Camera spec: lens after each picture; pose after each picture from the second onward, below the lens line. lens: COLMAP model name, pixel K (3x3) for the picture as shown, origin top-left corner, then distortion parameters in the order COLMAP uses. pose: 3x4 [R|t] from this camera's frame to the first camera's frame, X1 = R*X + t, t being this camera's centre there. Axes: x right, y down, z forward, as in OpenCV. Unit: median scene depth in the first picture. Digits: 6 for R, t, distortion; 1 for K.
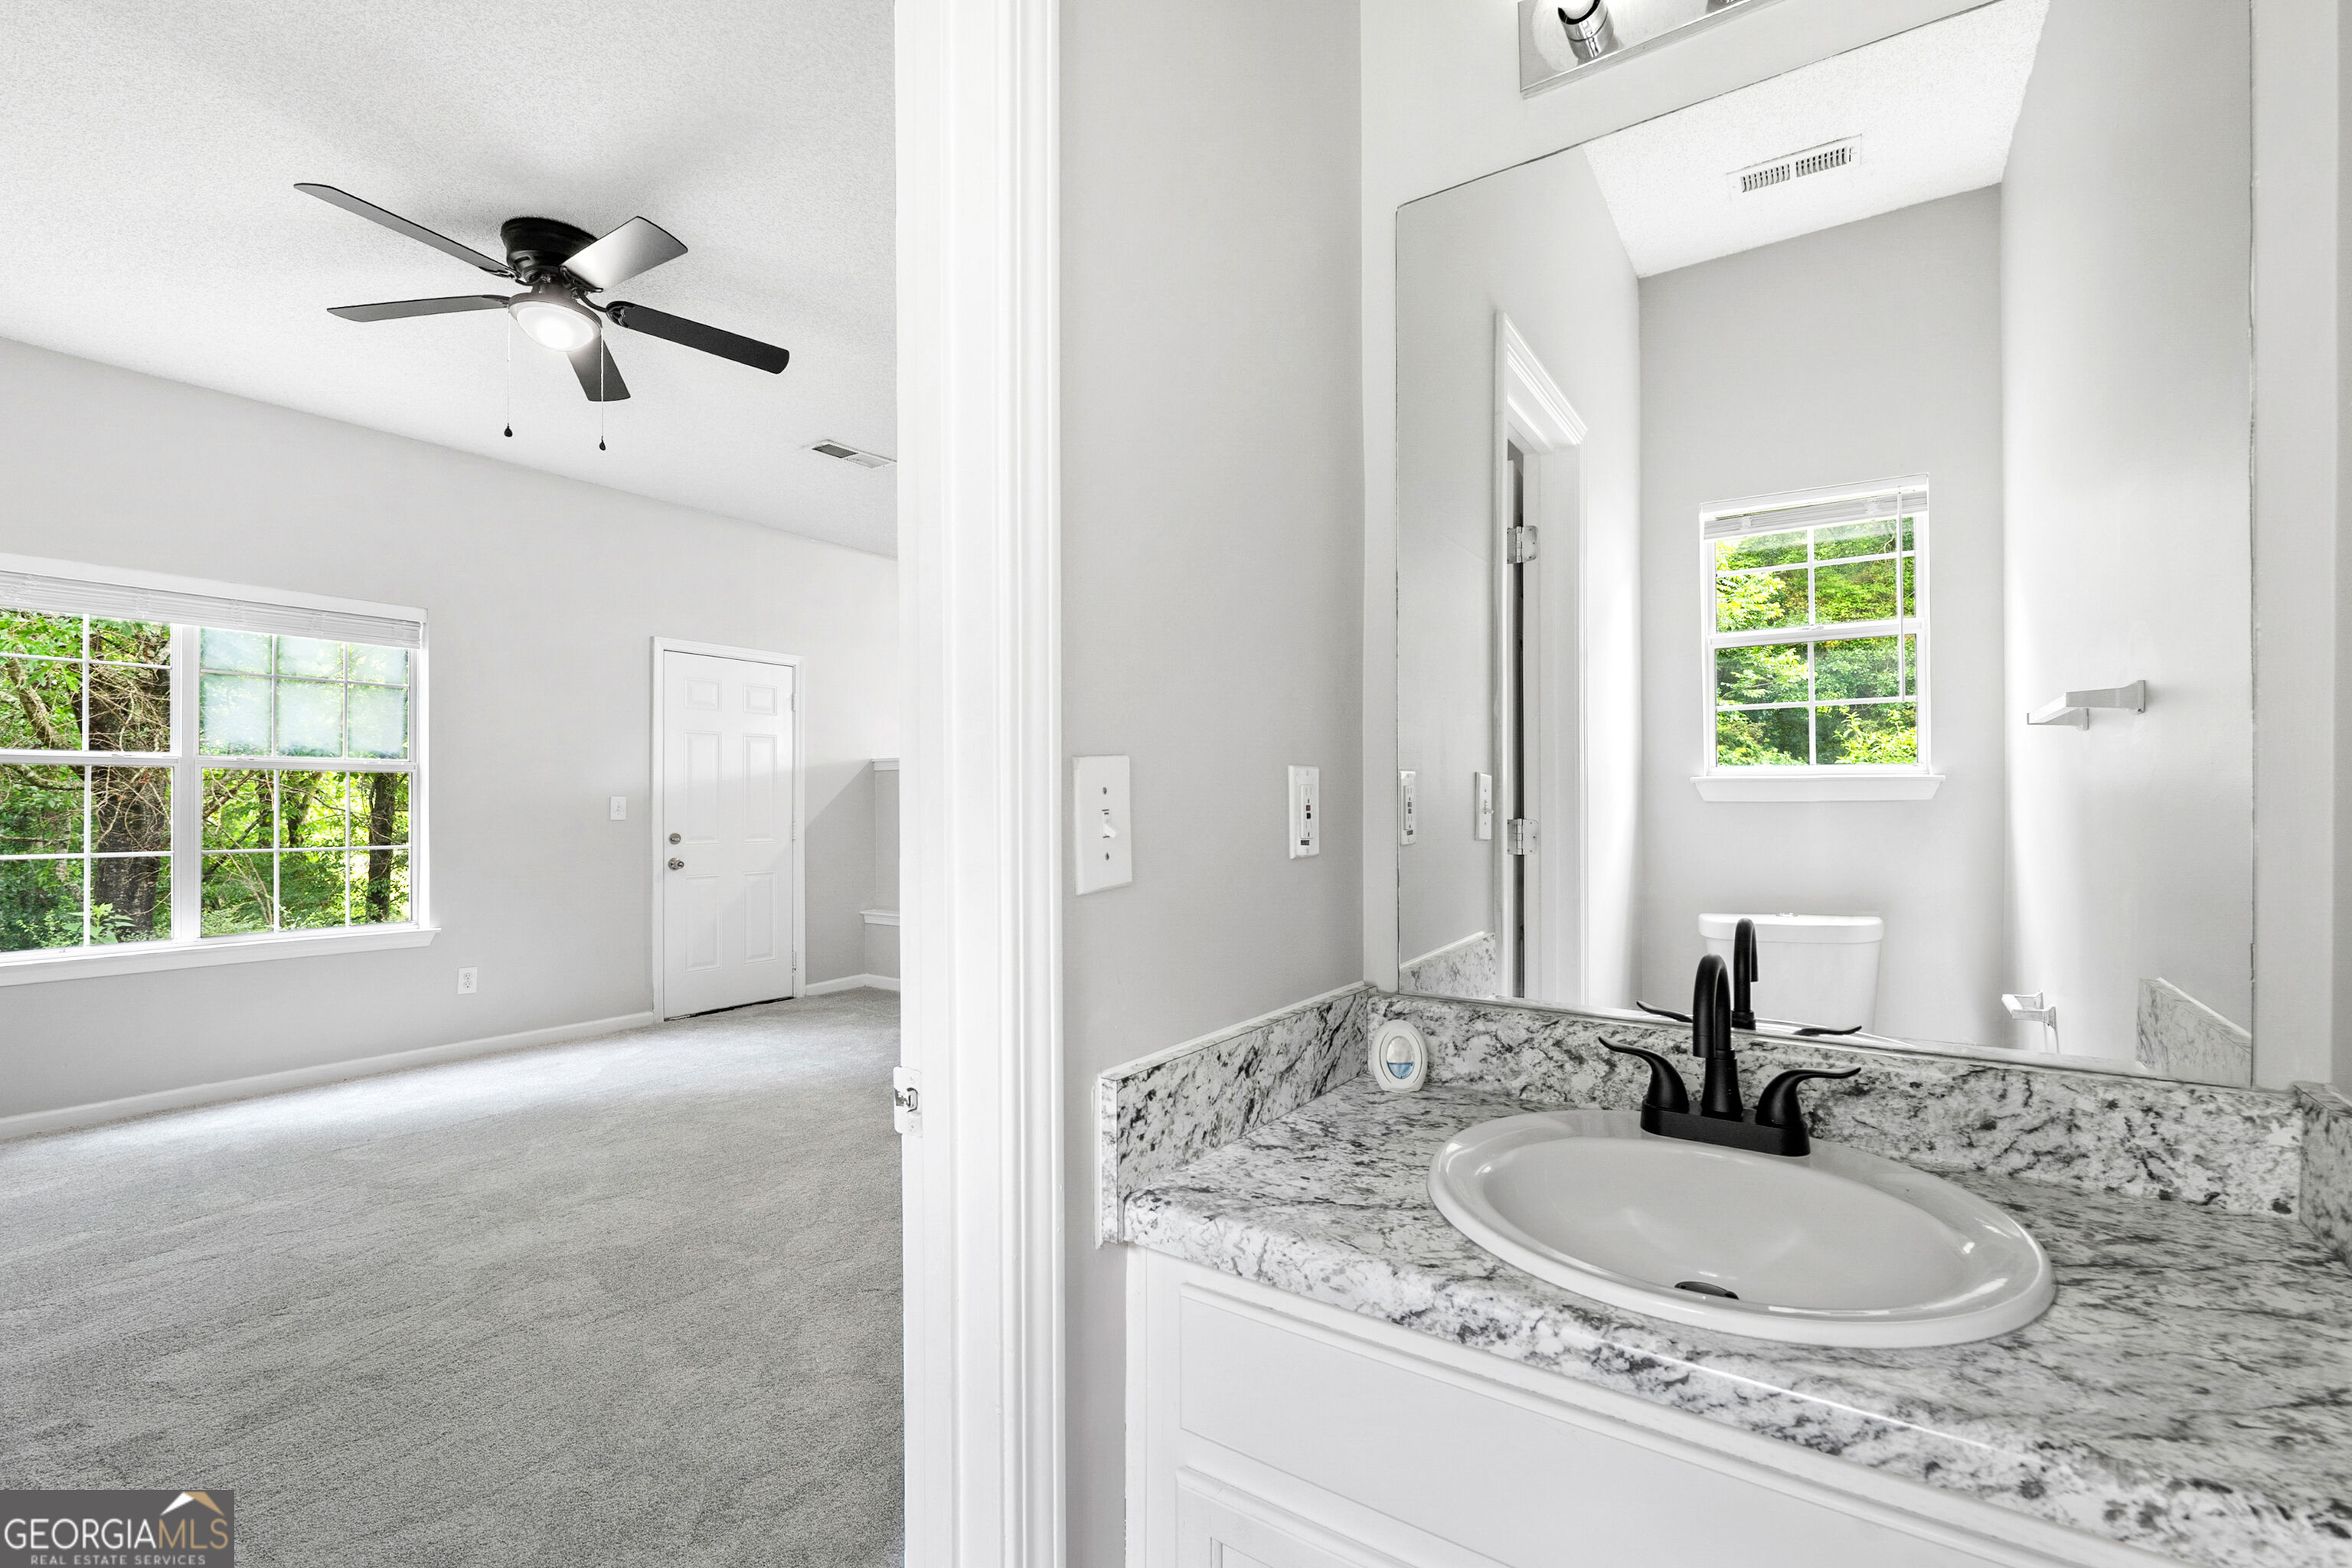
lens RADIAL K [[1012.7, 0, 1175.5], [0, 1012.7, 789.6], [0, 0, 1]] dist [-0.001095, -0.000400]
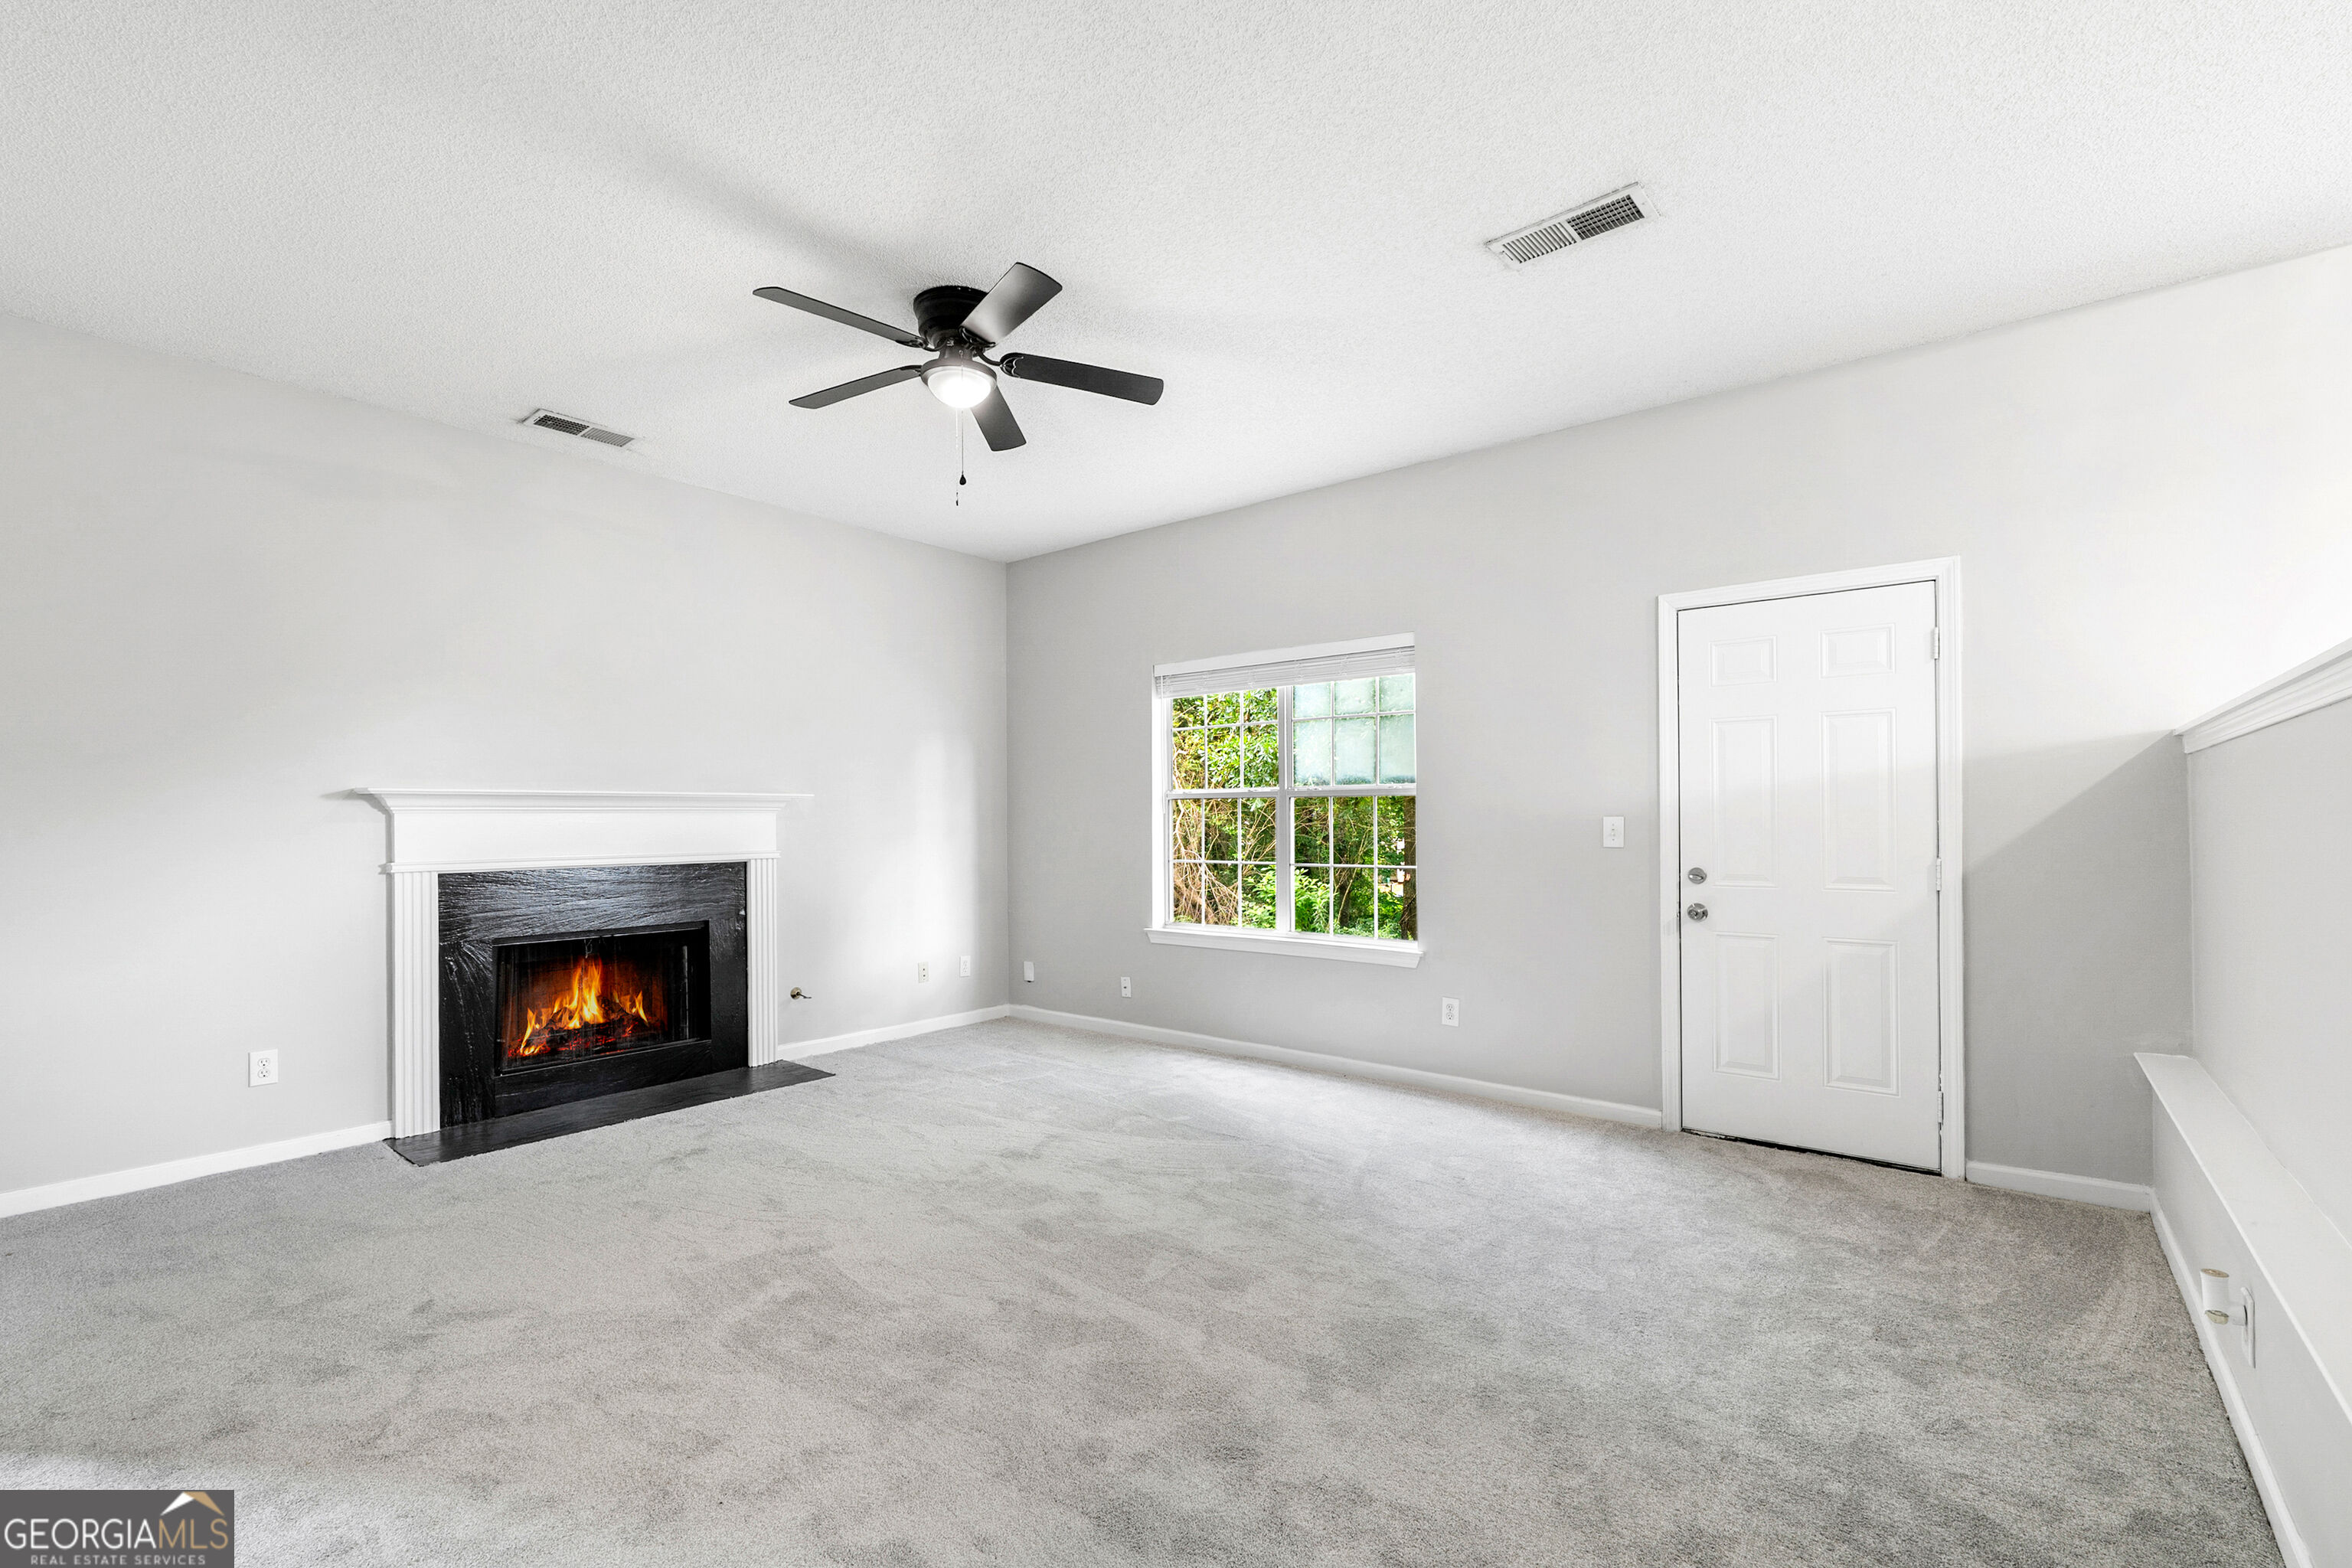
lens RADIAL K [[1012.7, 0, 1175.5], [0, 1012.7, 789.6], [0, 0, 1]] dist [-0.001095, -0.000400]
pose [[-0.080908, -0.033472, -0.996159, 0.283886], [0.015973, 0.999264, -0.034874, 0.009156], [0.996594, -0.018733, -0.080314, 0.845988]]
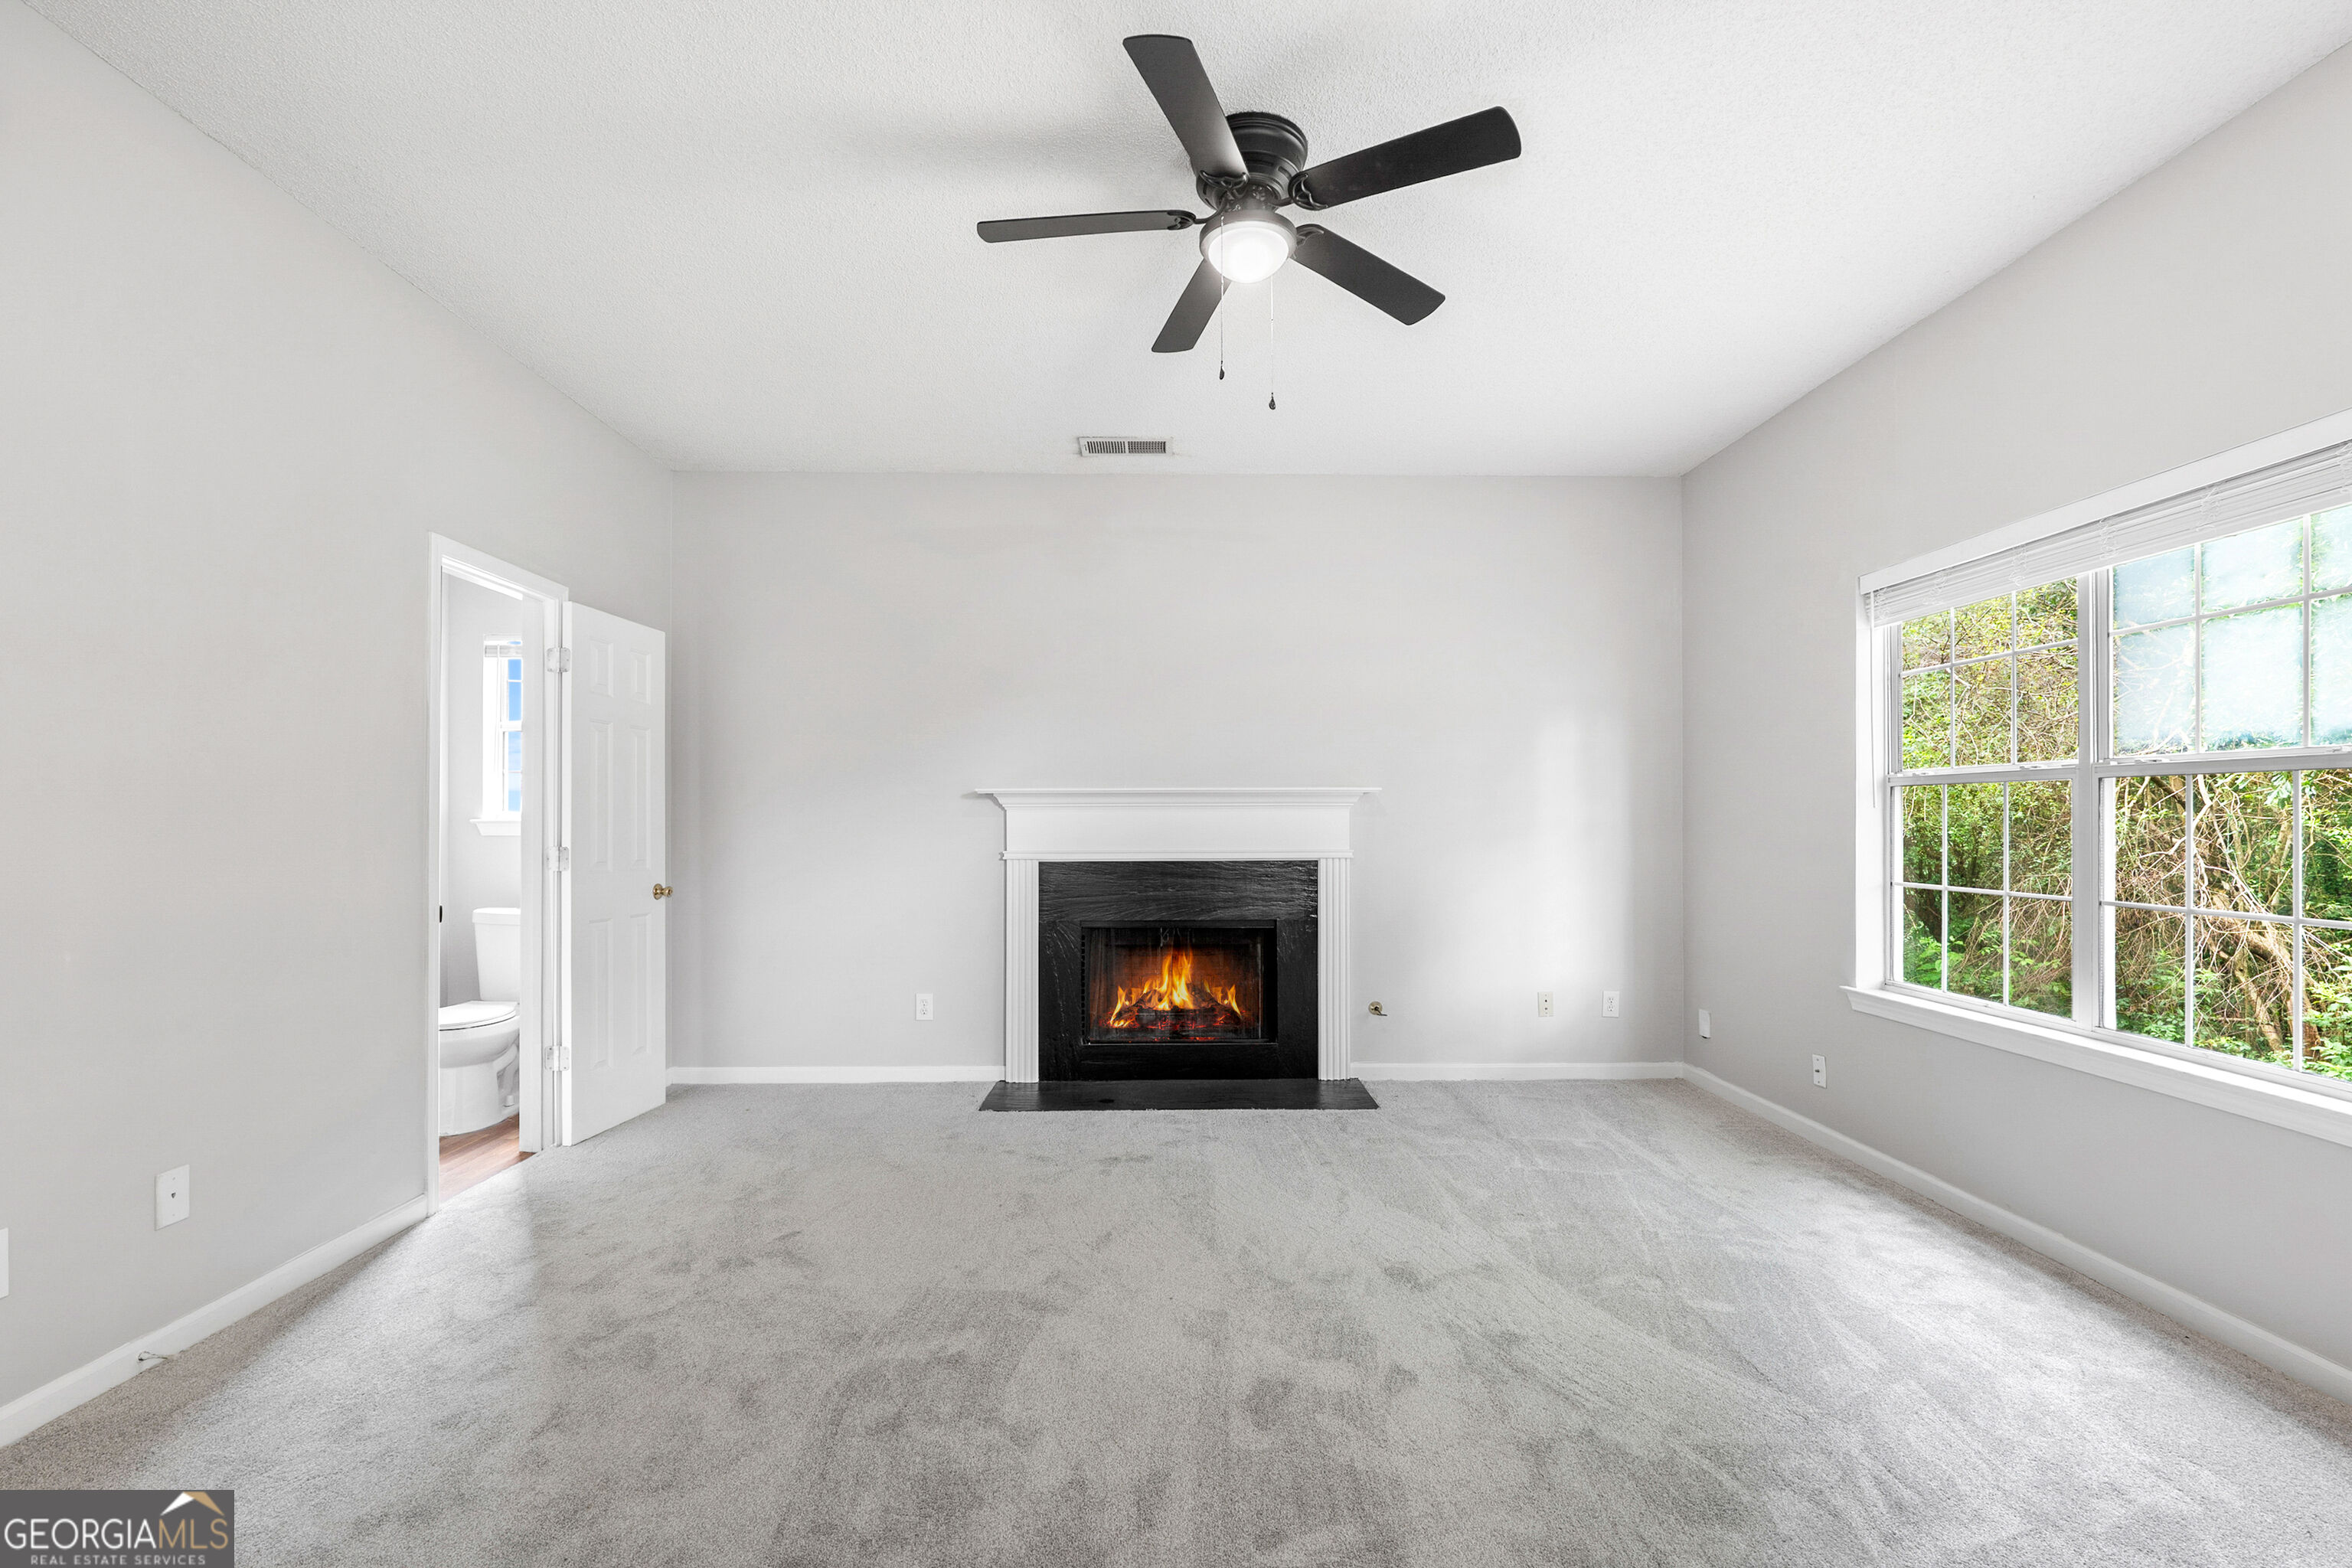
lens RADIAL K [[1017.6, 0, 1172.1], [0, 1017.6, 802.4], [0, 0, 1]] dist [-0.001263, -0.000348]
pose [[-0.810703, -0.013589, -0.585299, -0.048930], [0.003350, 0.999607, -0.027849, 0.010329], [0.585448, -0.024538, -0.810339, 1.050559]]
